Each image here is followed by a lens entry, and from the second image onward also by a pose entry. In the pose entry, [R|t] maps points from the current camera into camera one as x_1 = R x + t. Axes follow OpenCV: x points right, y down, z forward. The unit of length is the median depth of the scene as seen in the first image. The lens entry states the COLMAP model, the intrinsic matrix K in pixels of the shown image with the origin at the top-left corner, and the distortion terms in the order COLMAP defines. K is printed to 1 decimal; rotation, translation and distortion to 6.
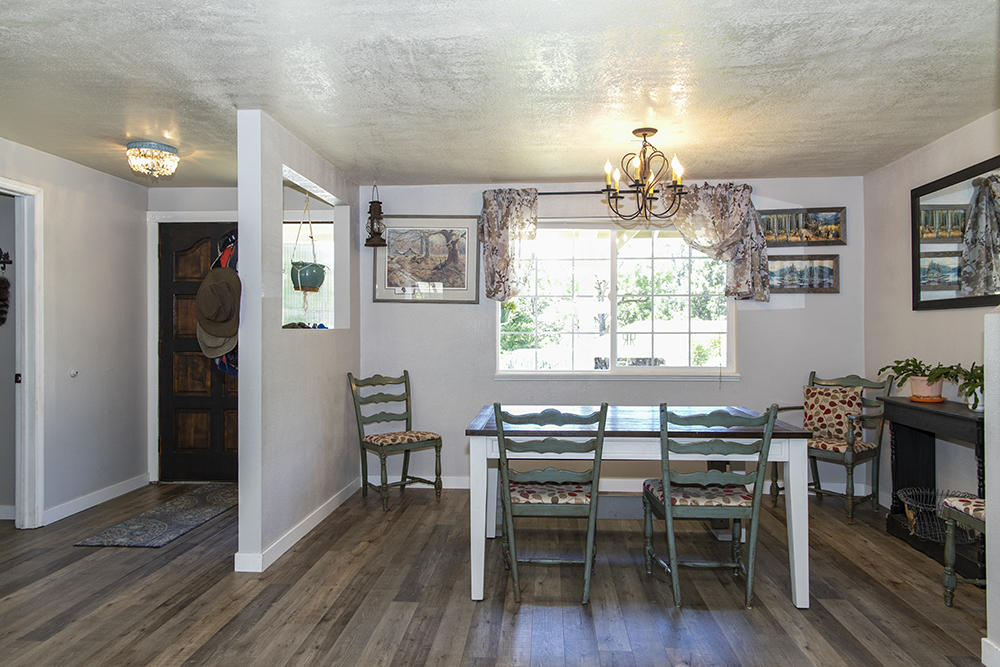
lens RADIAL K [[688.0, 0, 466.7], [0, 688.0, 324.2], [0, 0, 1]] dist [-0.108737, 0.078021]
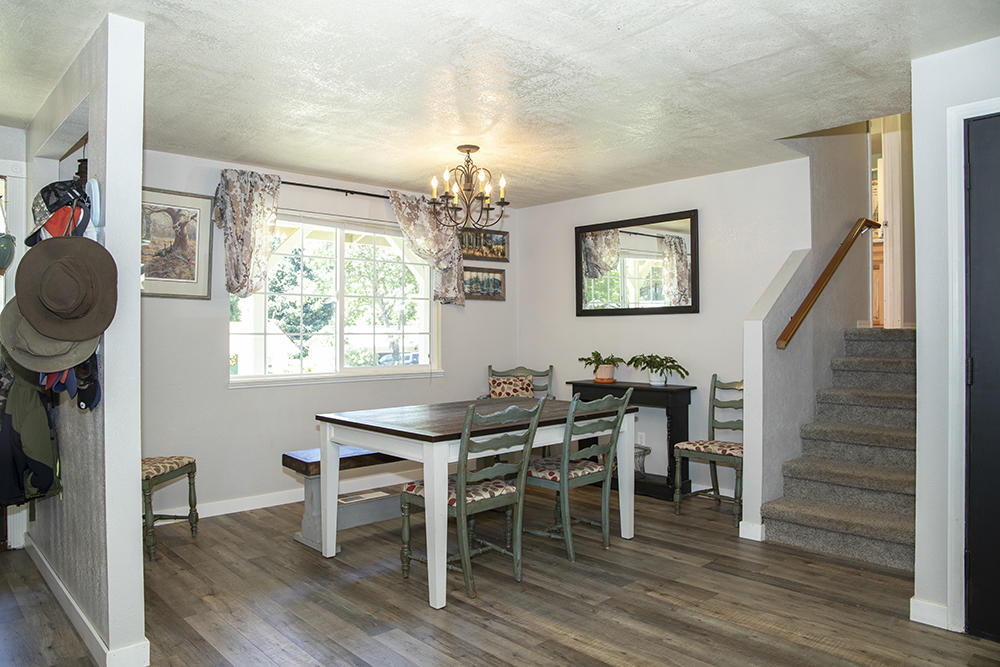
lens RADIAL K [[688.0, 0, 501.9], [0, 688.0, 337.9], [0, 0, 1]] dist [-0.108737, 0.078021]
pose [[0.643593, -0.006563, 0.765340, -0.413388], [-0.007541, 0.999860, 0.014915, 0.002641], [-0.765331, -0.015371, 0.643454, 0.190920]]
